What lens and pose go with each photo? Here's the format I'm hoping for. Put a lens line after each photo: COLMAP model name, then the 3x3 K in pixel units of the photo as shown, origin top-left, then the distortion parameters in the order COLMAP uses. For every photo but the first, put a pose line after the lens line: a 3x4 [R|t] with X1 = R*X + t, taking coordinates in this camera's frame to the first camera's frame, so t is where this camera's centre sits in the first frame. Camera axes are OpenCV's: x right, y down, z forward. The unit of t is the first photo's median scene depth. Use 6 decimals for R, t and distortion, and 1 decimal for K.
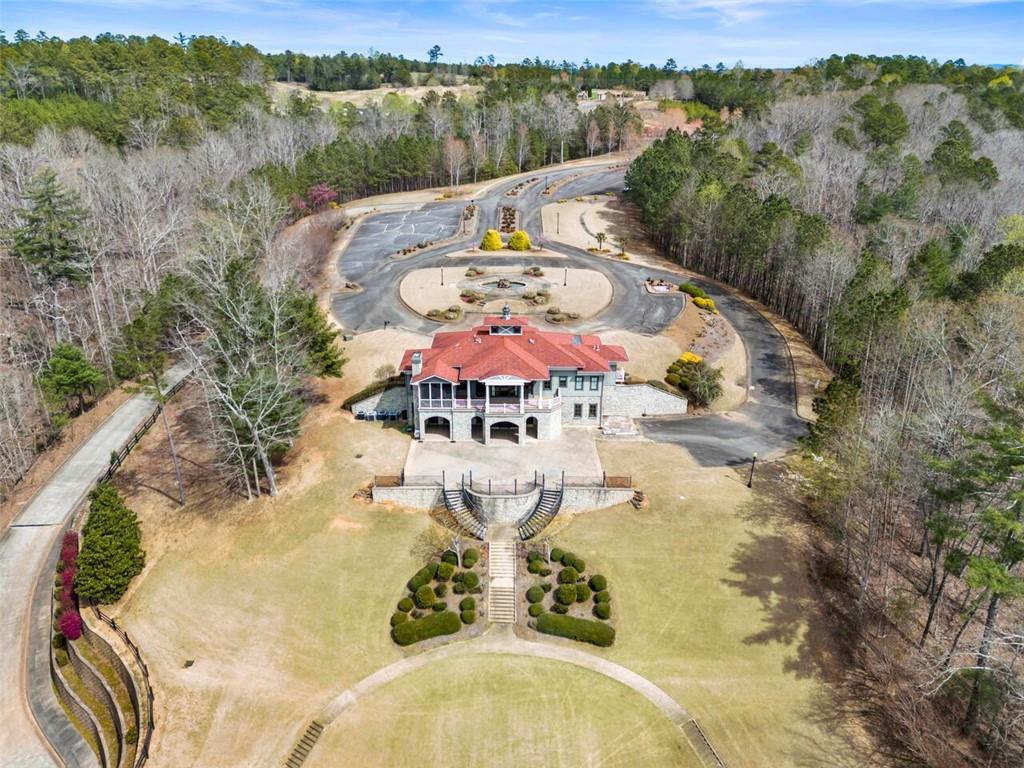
lens RADIAL K [[735.5, 0, 512.0], [0, 735.5, 384.0], [0, 0, 1]] dist [0.069509, -0.070279]
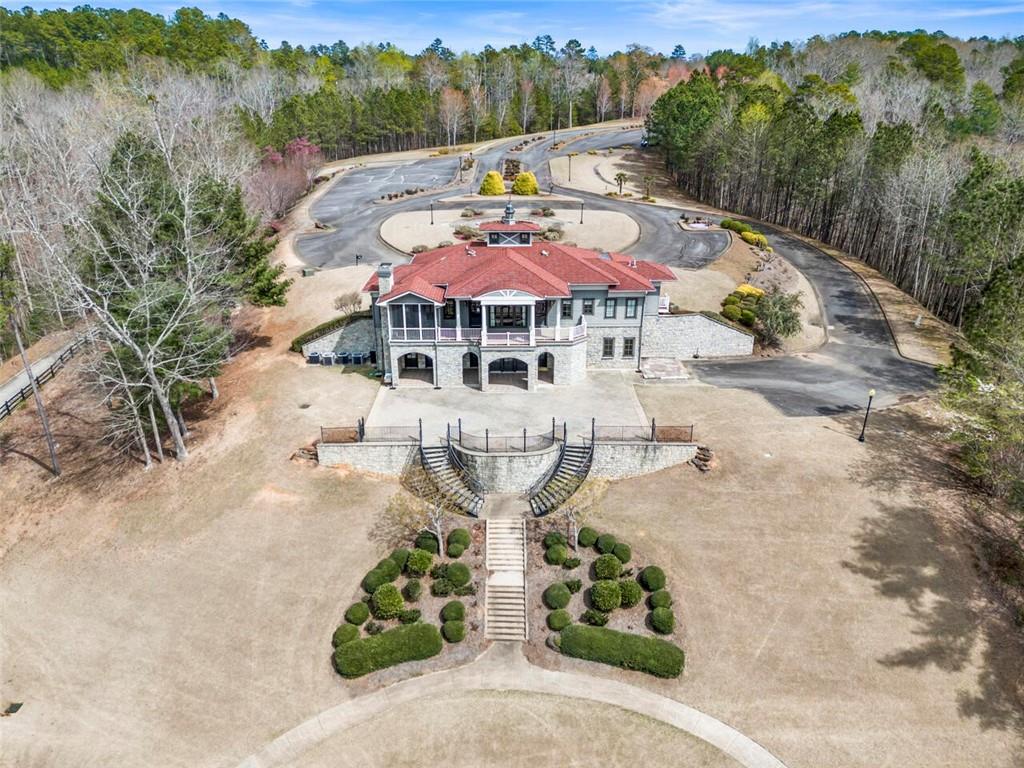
lens RADIAL K [[735.5, 0, 512.0], [0, 735.5, 384.0], [0, 0, 1]] dist [0.069509, -0.070279]
pose [[0.999935, -0.008377, -0.007683, -0.001205], [0.008304, 0.999921, -0.009405, 0.089805], [0.007762, 0.009341, 0.999926, 0.300943]]
